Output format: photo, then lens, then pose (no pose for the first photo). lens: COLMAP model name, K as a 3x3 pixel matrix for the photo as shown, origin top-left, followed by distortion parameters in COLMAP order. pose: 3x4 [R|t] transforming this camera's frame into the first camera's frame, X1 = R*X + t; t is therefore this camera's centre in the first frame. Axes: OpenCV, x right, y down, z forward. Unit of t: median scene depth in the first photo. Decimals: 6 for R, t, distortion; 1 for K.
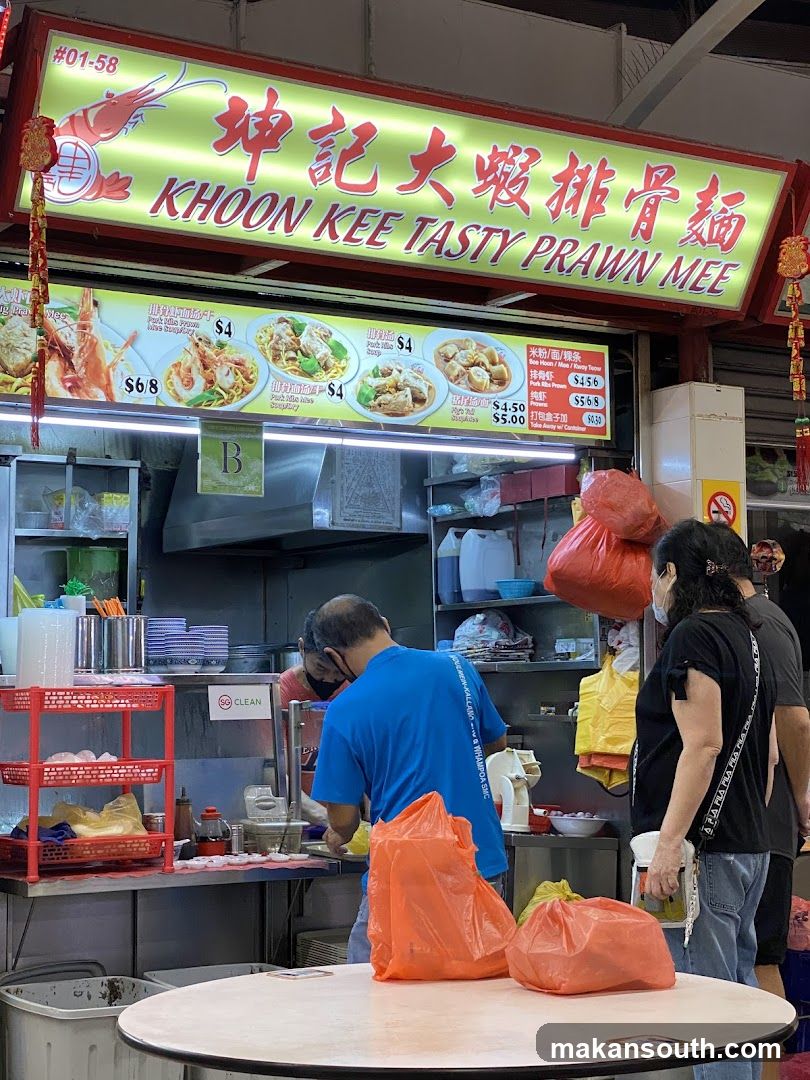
lens RADIAL K [[1908.2, 0, 409.4], [0, 1908.2, 538.4], [0, 0, 1]] dist [0.097520, 0.368644]
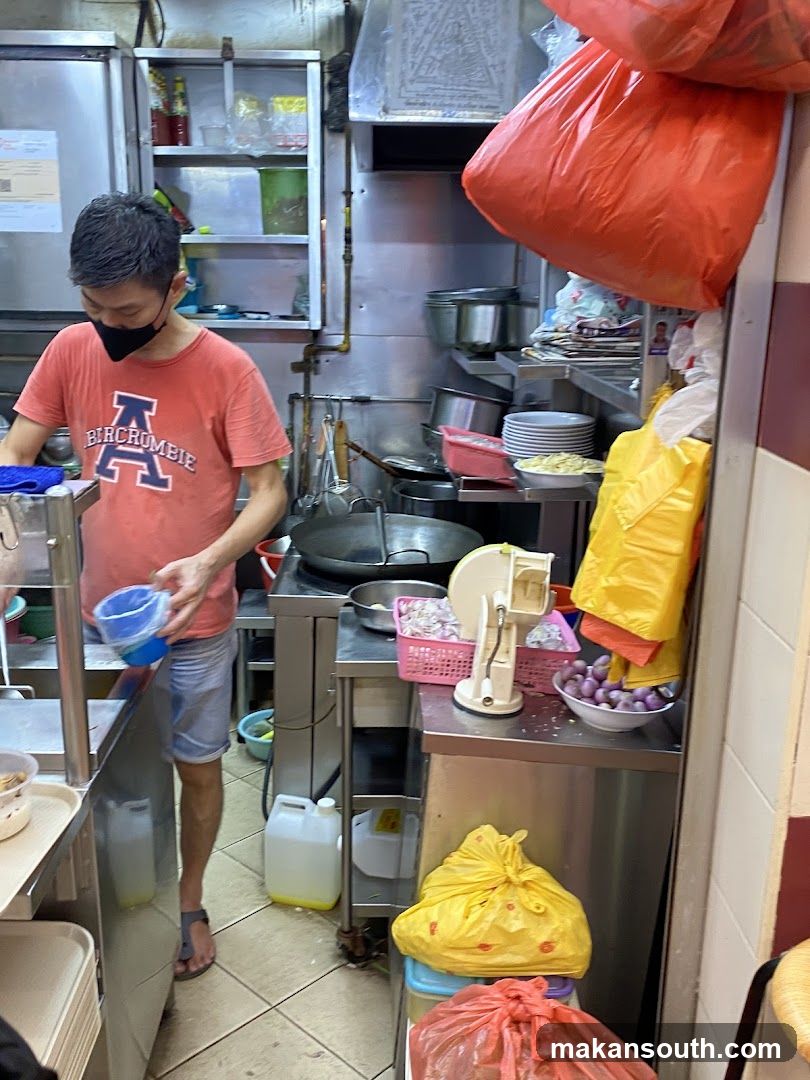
lens RADIAL K [[1038.0, 0, 389.6], [0, 1038.0, 567.9], [0, 0, 1]] dist [-0.008949, -0.008535]
pose [[0.844300, 0.164198, -0.510094, 0.195714], [0.024868, 0.938867, 0.343380, 0.019963], [0.535293, -0.302601, 0.788603, 0.863682]]
